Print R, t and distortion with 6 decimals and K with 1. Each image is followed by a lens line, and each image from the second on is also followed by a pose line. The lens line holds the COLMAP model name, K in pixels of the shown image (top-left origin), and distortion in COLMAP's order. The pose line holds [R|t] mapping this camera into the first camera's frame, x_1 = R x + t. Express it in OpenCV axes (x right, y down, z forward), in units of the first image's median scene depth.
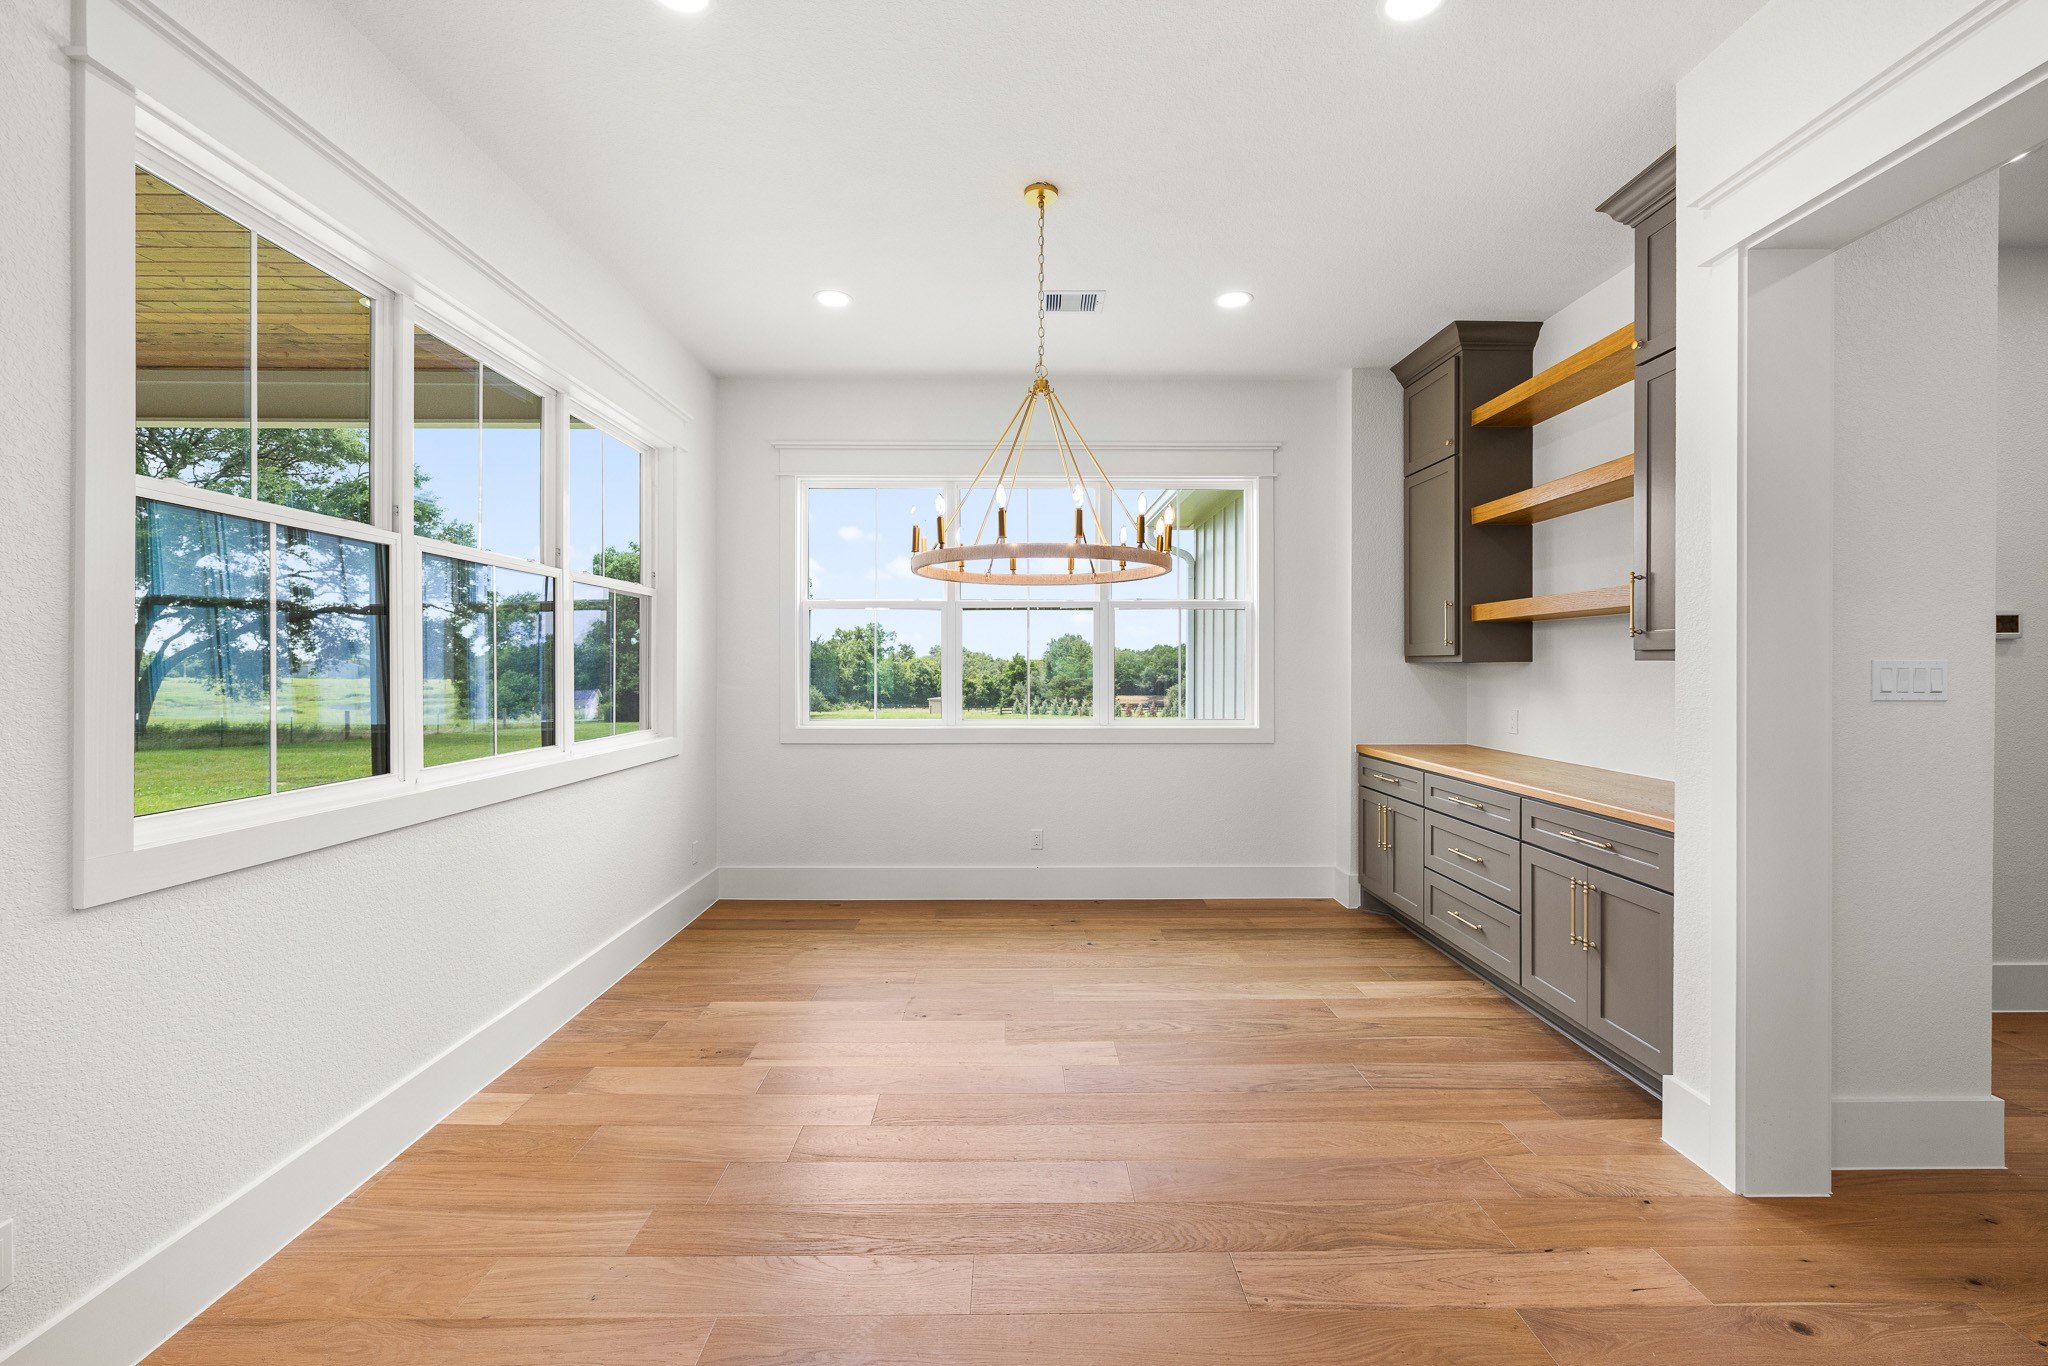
lens RADIAL K [[915.3, 0, 1020.4], [0, 915.3, 671.7], [0, 0, 1]] dist [0.003910, -0.001094]
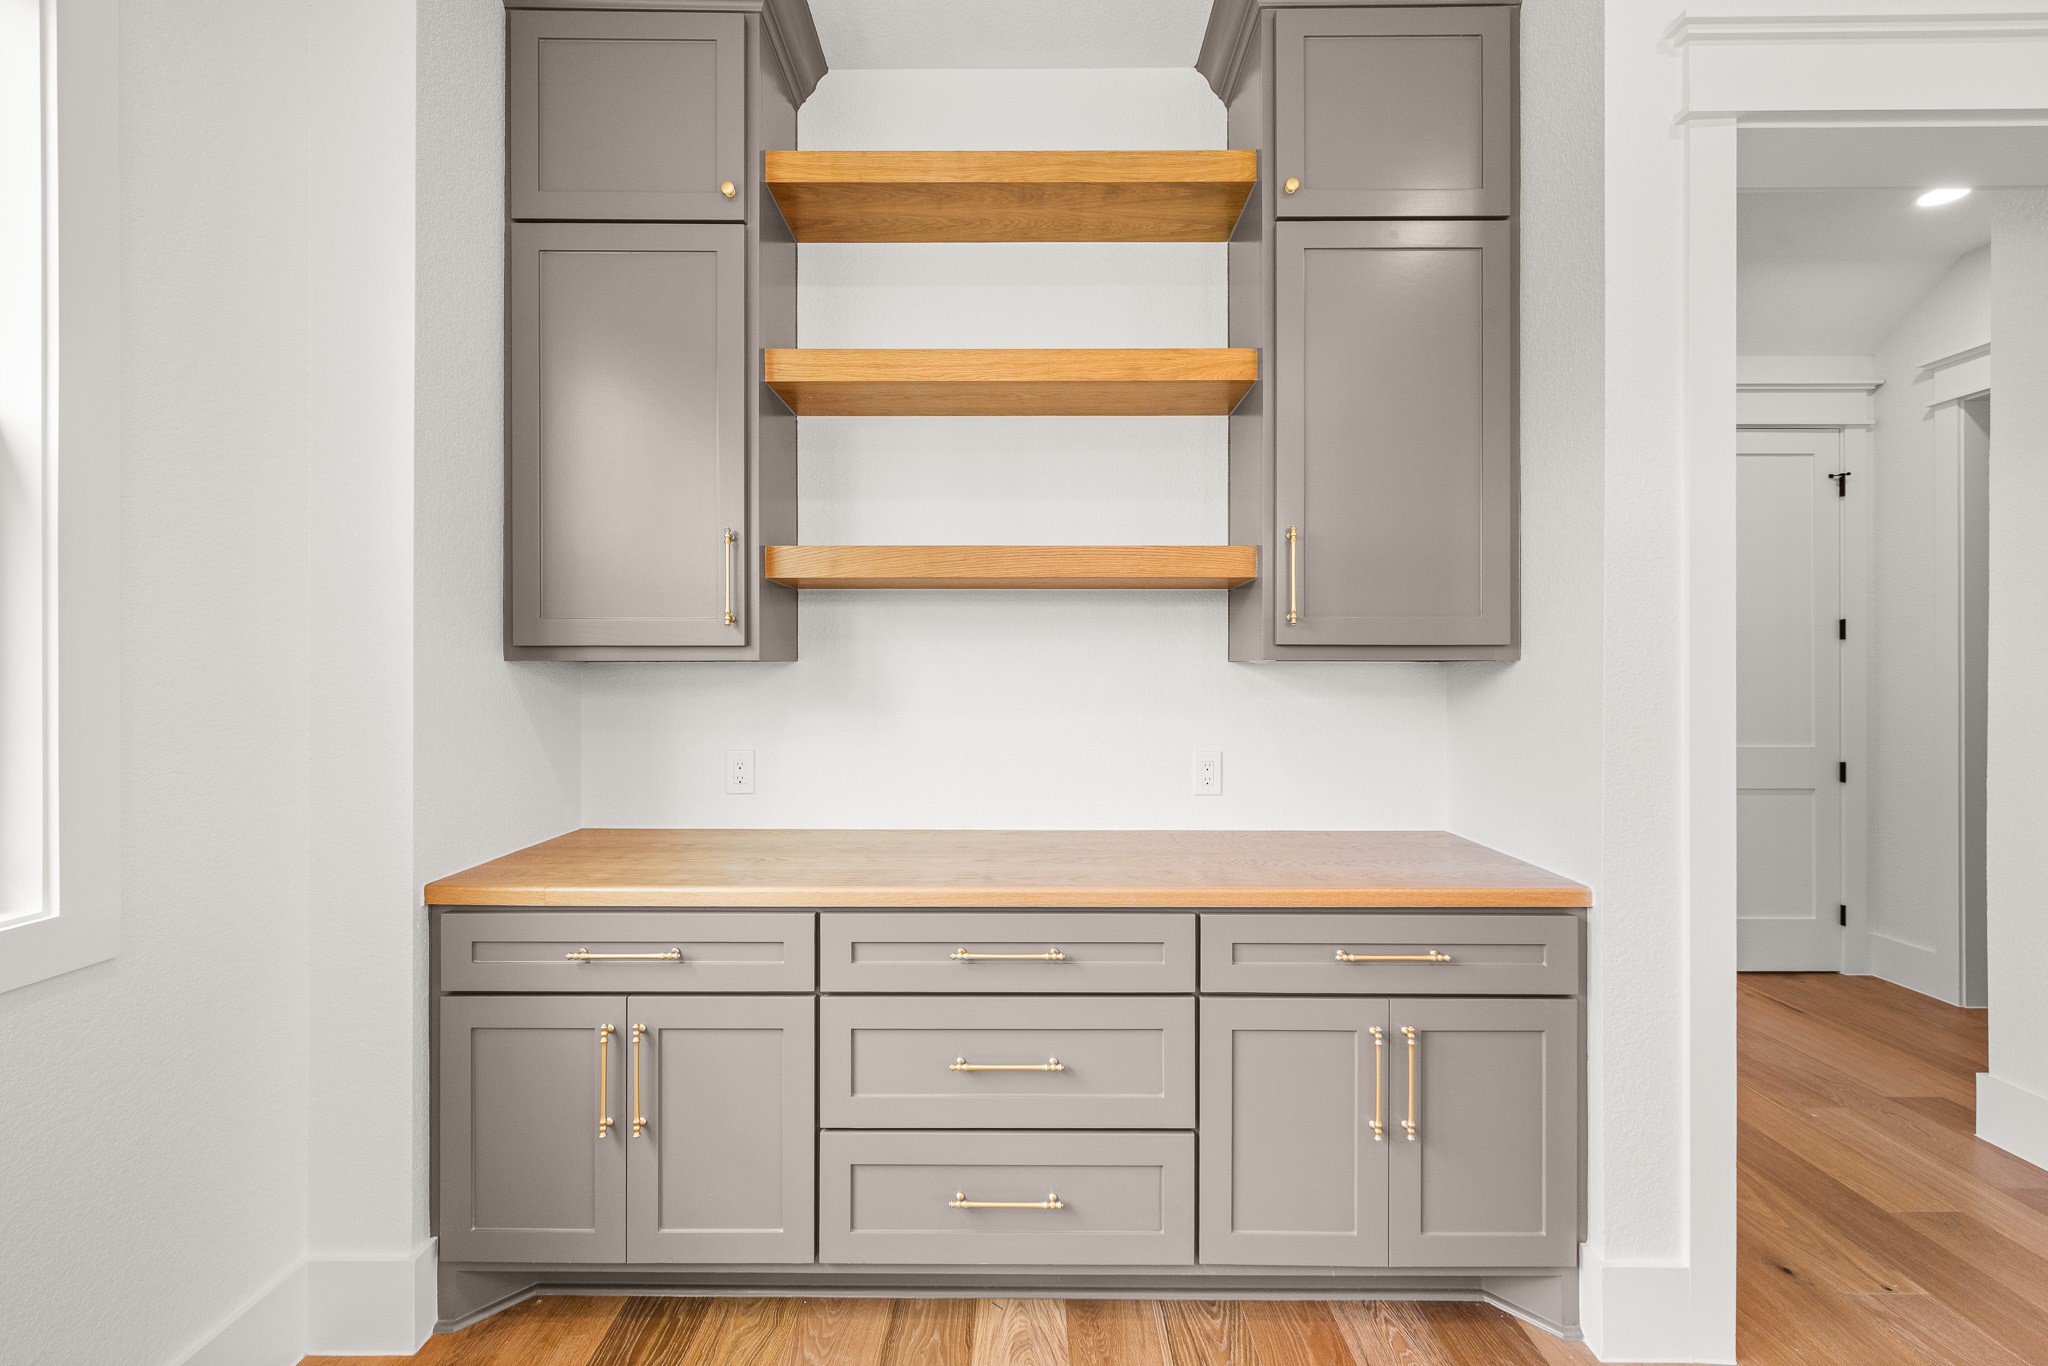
lens RADIAL K [[915.3, 0, 1024.2], [0, 915.3, 684.1], [0, 0, 1]] dist [0.003910, -0.001094]
pose [[0.004813, -0.008264, 0.999954, 0.008577], [0.003488, 0.999960, 0.008247, -0.001589], [-0.999982, 0.003448, 0.004841, 0.888168]]
